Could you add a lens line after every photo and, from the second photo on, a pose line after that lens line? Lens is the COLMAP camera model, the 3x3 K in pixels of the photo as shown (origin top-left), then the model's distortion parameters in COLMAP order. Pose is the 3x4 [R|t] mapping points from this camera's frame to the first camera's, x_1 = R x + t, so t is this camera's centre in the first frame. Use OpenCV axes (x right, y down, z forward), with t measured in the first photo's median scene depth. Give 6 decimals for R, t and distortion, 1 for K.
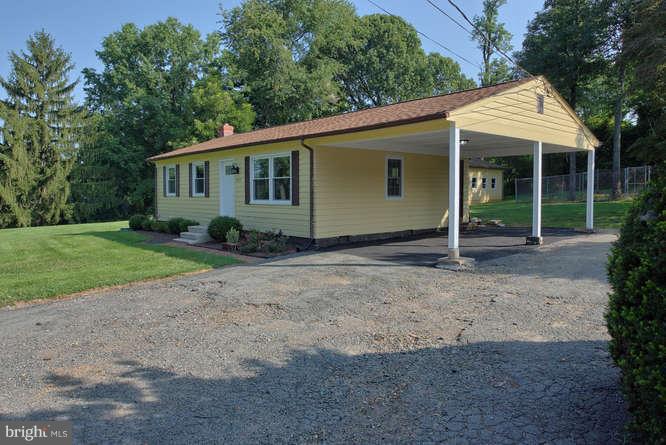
lens RADIAL K [[453.6, 0, 325.2], [0, 453.6, 208.9], [0, 0, 1]] dist [0.010450, 0.002502]
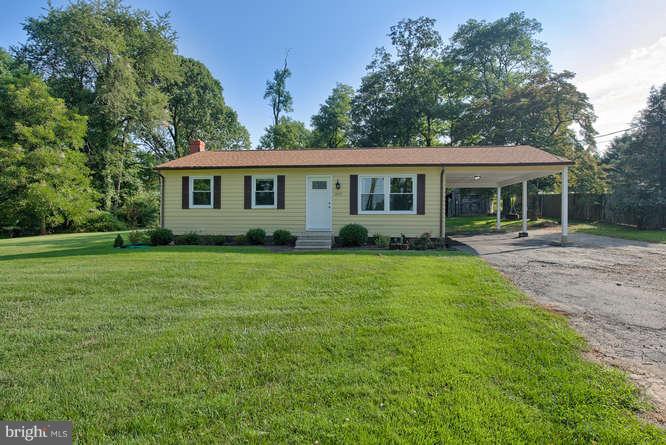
lens RADIAL K [[367.6, 0, 333.7], [0, 367.6, 223.6], [0, 0, 1]] dist [0.010886, -0.000444]
pose [[0.765241, -0.001184, 0.643743, -0.263803], [0.013034, 0.999822, -0.013655, 0.008616], [-0.643612, 0.018840, 0.765120, 0.086807]]
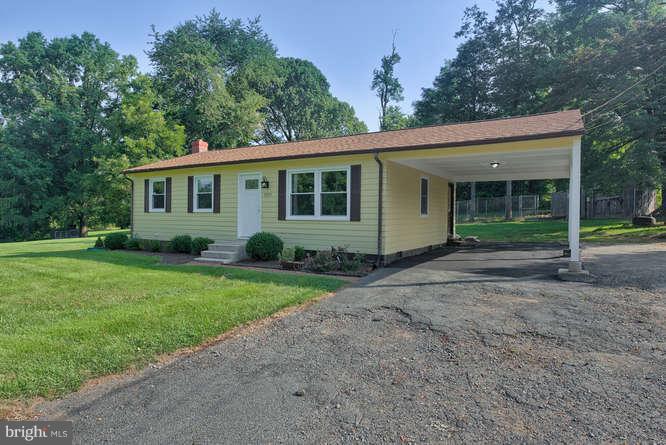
lens RADIAL K [[391.2, 0, 333.9], [0, 391.2, 219.3], [0, 0, 1]] dist [0.006147, 0.001809]
pose [[0.955967, 0.009966, 0.293304, -0.095747], [-0.002254, 0.999643, -0.026620, 0.002924], [-0.293464, 0.024787, 0.955649, 0.057296]]
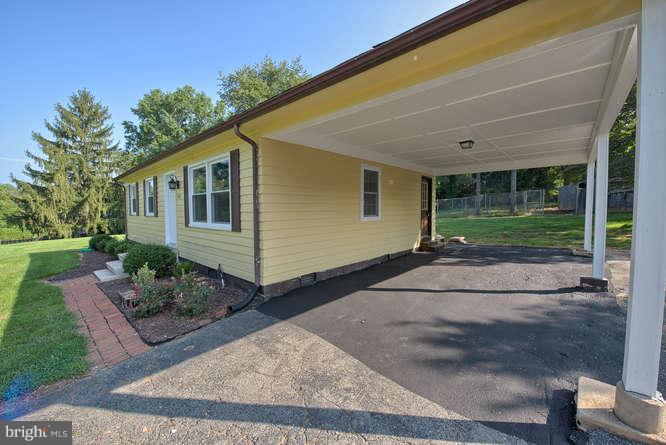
lens RADIAL K [[271.9, 0, 326.7], [0, 271.9, 220.3], [0, 0, 1]] dist [0.004483, -0.000539]
pose [[0.995764, -0.007889, 0.091606, 0.008543], [0.007672, 0.999967, 0.002726, -0.006628], [-0.091624, -0.002012, 0.995792, 0.157294]]
